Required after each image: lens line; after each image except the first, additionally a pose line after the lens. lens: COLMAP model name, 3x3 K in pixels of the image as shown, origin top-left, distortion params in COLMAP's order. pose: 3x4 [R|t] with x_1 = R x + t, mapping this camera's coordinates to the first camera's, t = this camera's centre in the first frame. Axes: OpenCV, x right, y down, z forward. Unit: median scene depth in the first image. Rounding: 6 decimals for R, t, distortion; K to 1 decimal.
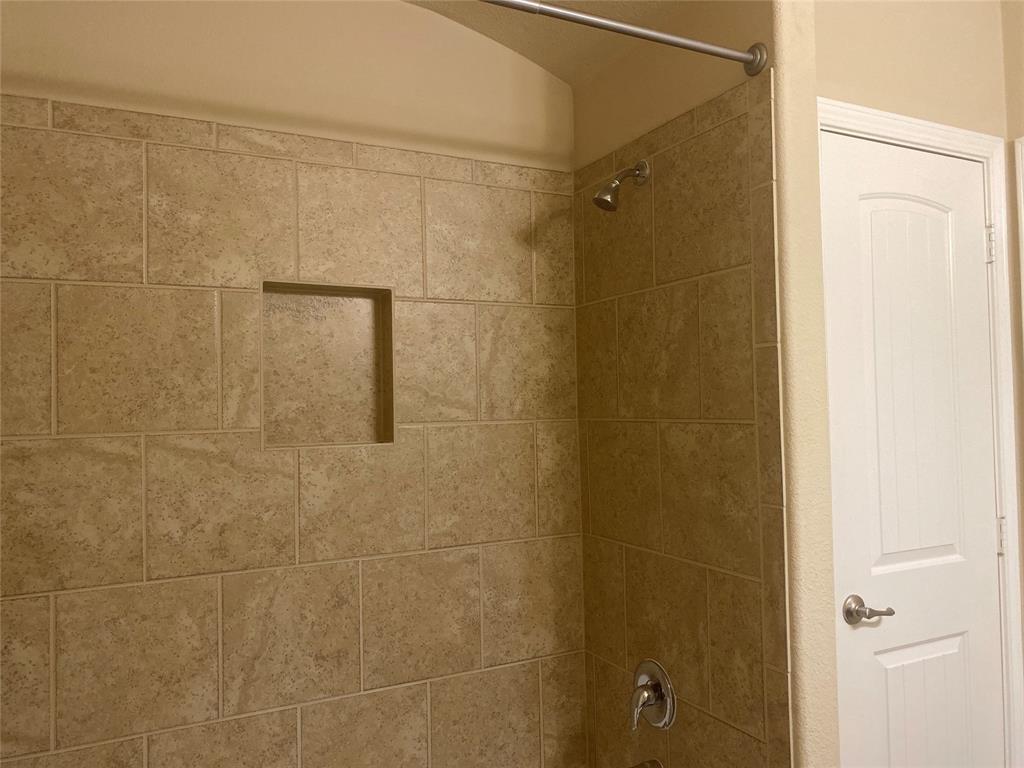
lens RADIAL K [[774.3, 0, 513.4], [0, 774.3, 389.2], [0, 0, 1]] dist [0.033013, -0.037252]
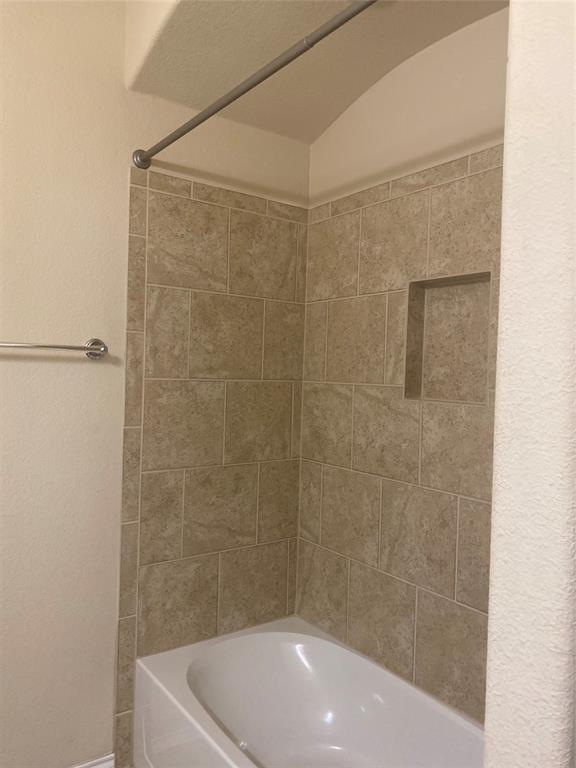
lens RADIAL K [[580.7, 0, 289.0], [0, 580.7, 381.9], [0, 0, 1]] dist [0.033013, -0.037252]
pose [[0.158007, 0.044104, -0.986452, 0.704381], [-0.011582, 0.999016, 0.042811, 0.000487], [0.987370, 0.004660, 0.158363, 0.614037]]
